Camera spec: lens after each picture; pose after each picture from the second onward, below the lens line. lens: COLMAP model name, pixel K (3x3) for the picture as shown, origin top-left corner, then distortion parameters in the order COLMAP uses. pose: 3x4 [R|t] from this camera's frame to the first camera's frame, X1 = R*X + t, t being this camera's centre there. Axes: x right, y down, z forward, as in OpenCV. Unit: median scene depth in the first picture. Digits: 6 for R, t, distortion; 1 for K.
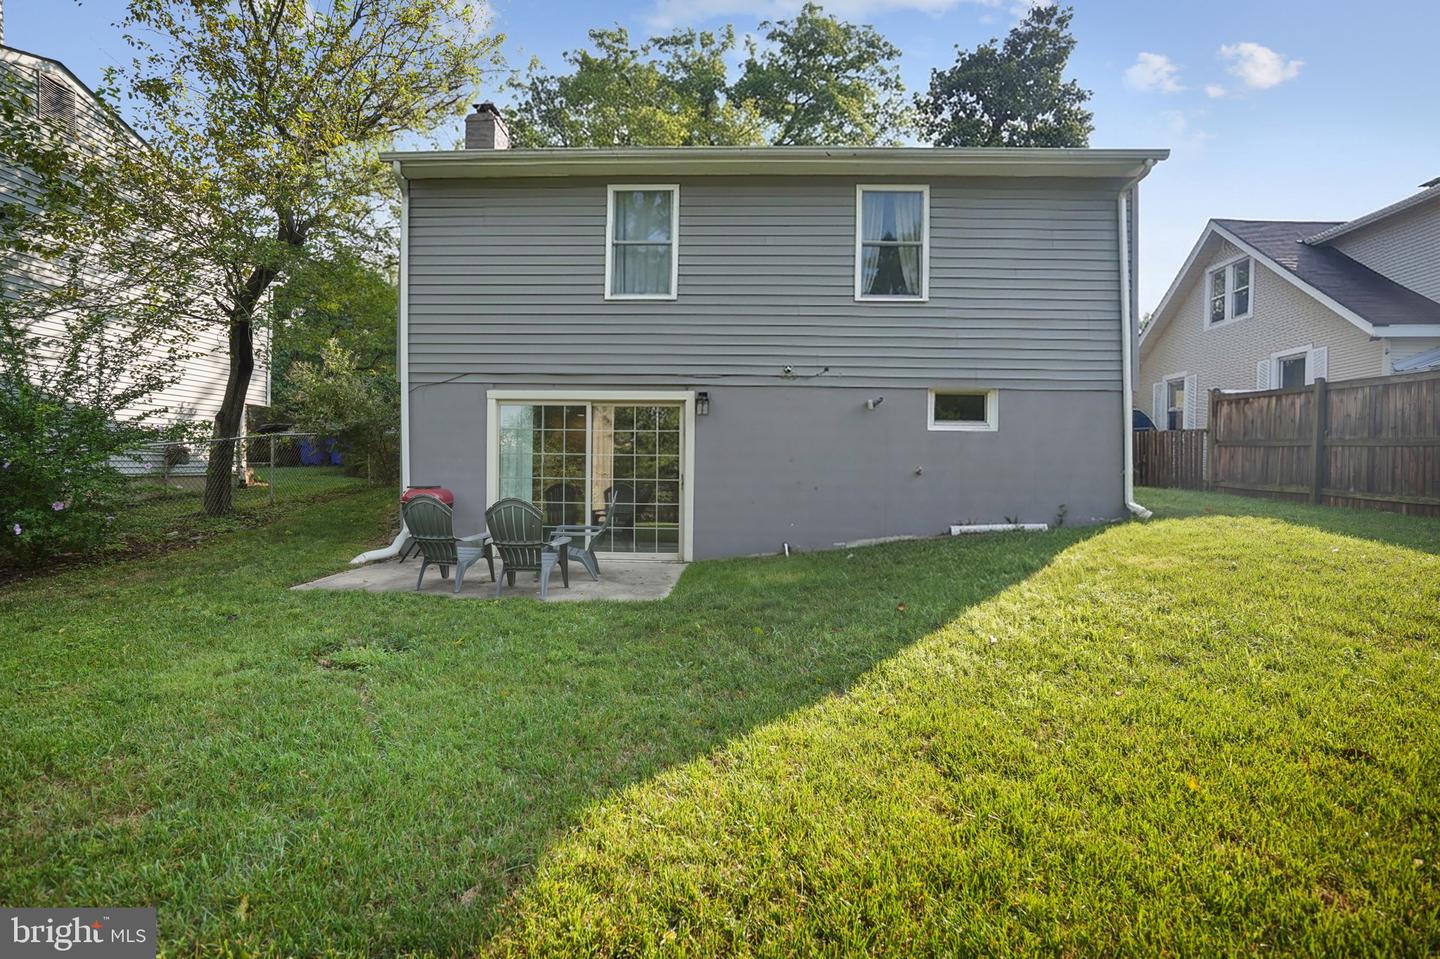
lens RADIAL K [[671.5, 0, 721.4], [0, 671.5, 449.7], [0, 0, 1]] dist [-0.002647, 0.015288]
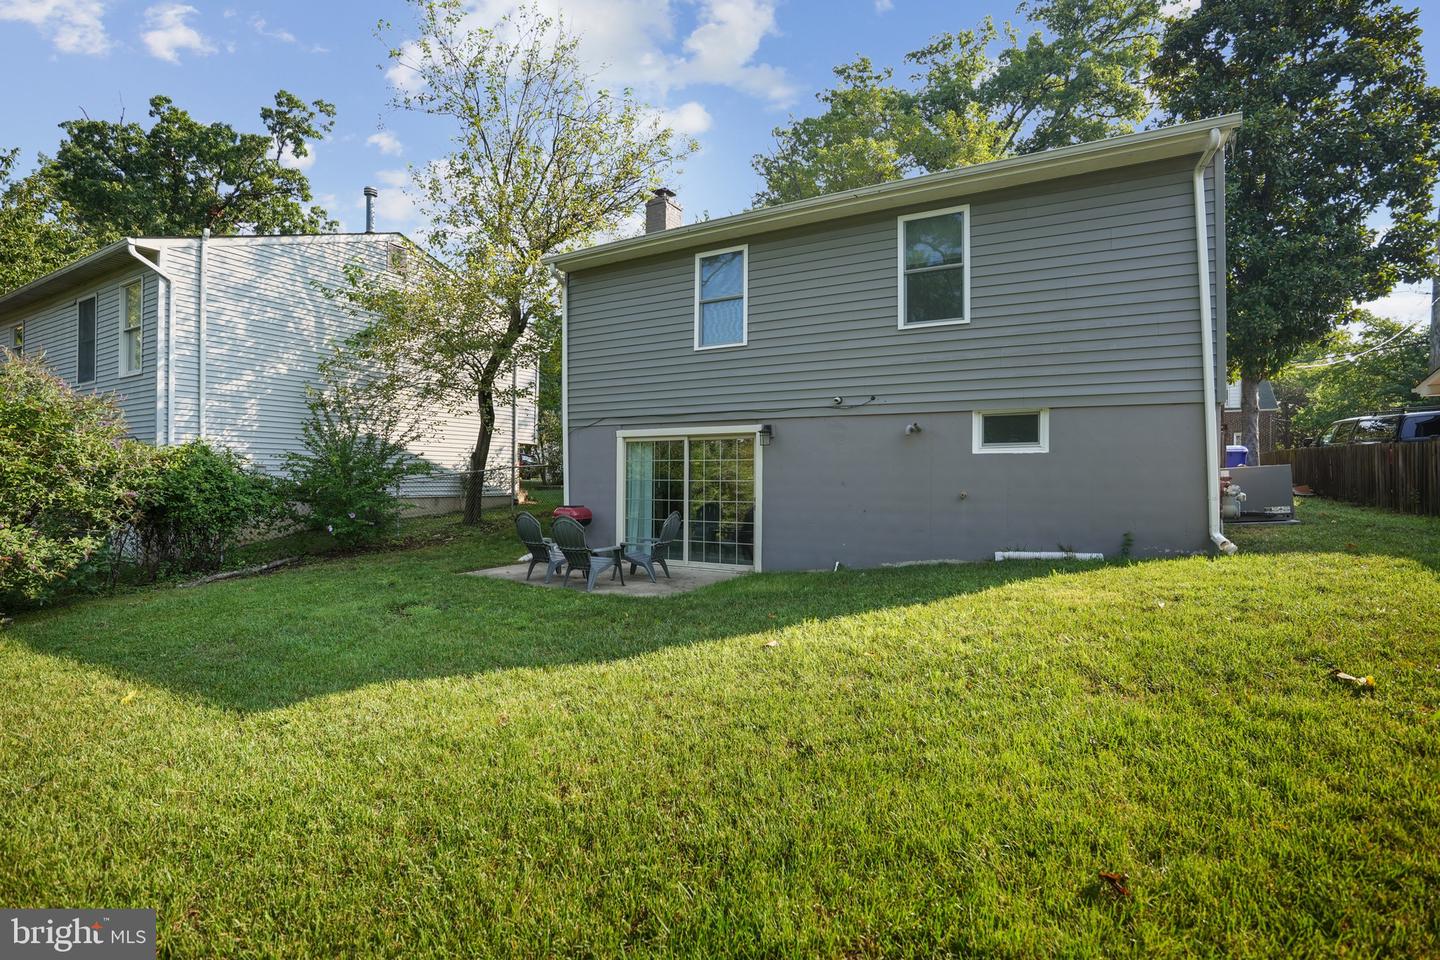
lens RADIAL K [[665.4, 0, 720.0], [0, 665.4, 480.0], [0, 0, 1]] dist [0.001027, 0.000973]
pose [[0.891479, -0.008050, -0.452990, 0.402759], [0.015482, 0.999799, 0.012702, -0.008201], [0.452797, -0.018337, 0.891425, -0.037153]]
